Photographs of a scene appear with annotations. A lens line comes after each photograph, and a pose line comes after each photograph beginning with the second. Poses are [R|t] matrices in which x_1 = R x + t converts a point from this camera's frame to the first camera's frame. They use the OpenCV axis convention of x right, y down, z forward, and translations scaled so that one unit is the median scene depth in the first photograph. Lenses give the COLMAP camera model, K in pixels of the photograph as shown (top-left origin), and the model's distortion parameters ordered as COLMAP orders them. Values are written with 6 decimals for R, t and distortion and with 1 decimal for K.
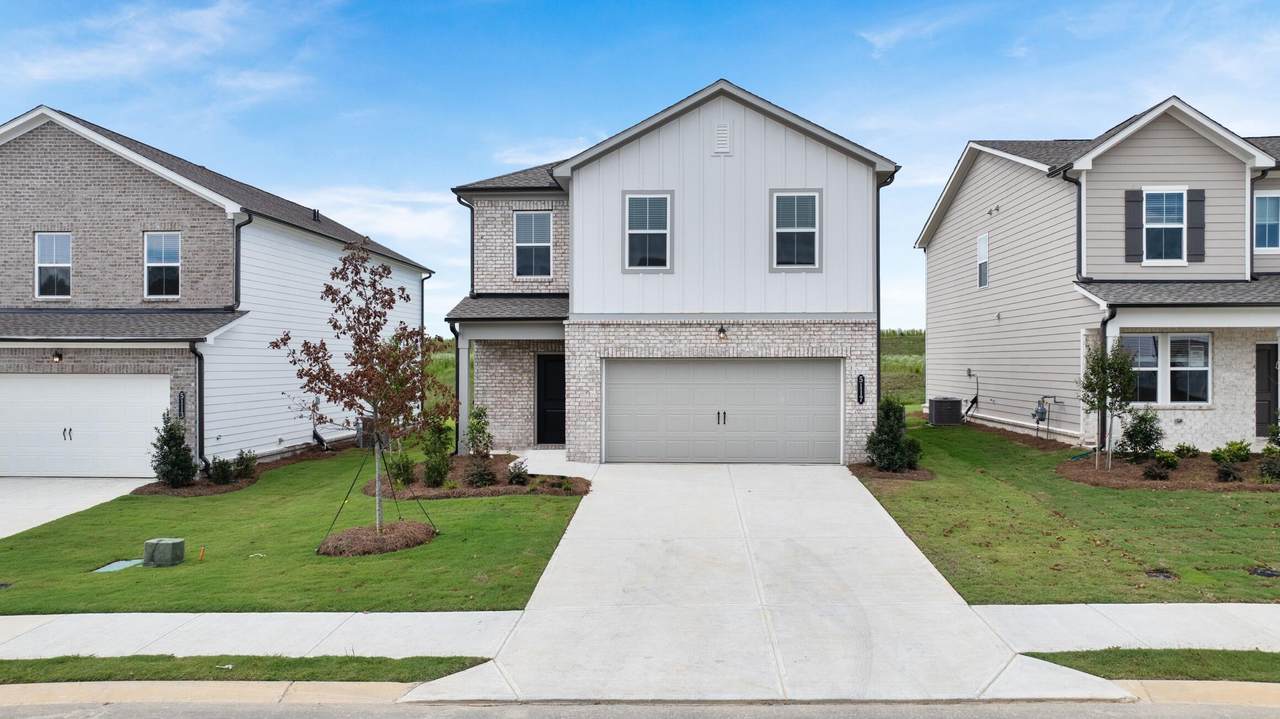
lens RADIAL K [[902.7, 0, 640.0], [0, 902.7, 359.5], [0, 0, 1]] dist [-0.043581, 0.060587]
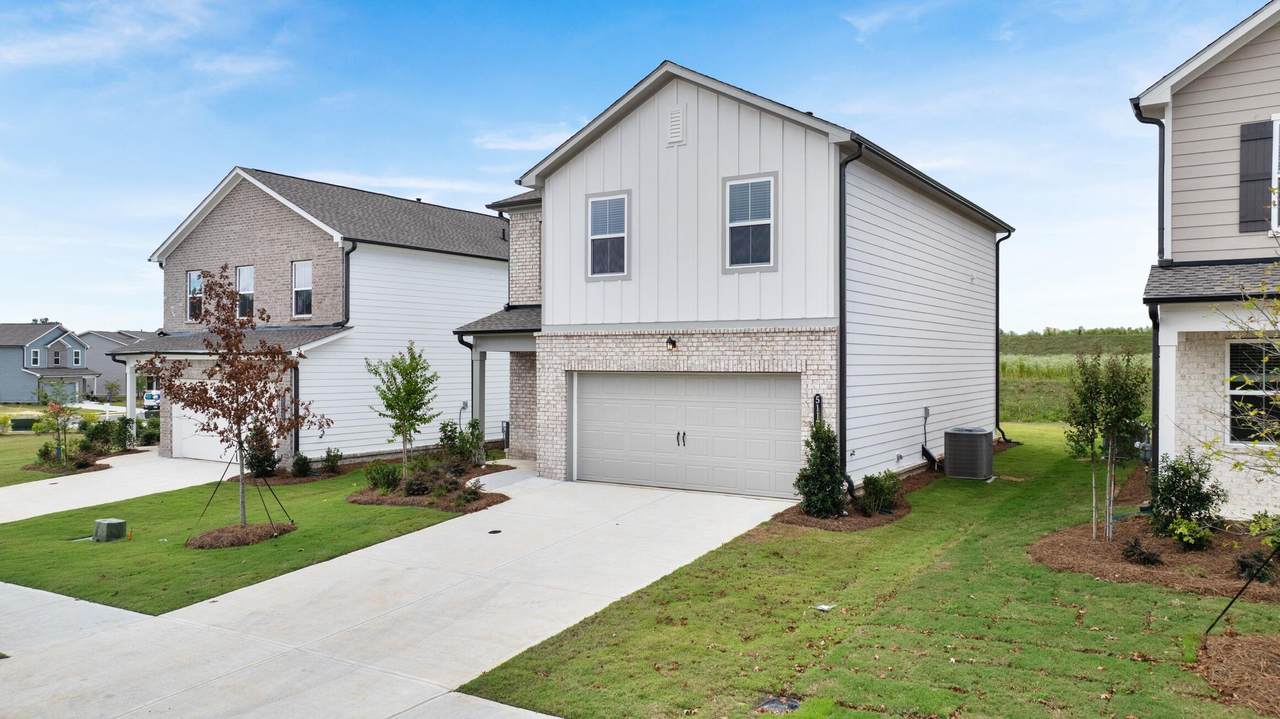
lens RADIAL K [[902.7, 0, 640.0], [0, 902.7, 359.5], [0, 0, 1]] dist [-0.043581, 0.060587]
pose [[0.868840, 0.001078, -0.495092, 0.503785], [-0.000337, 0.999999, 0.001586, -0.015575], [0.495093, -0.001211, 0.868839, 0.205664]]
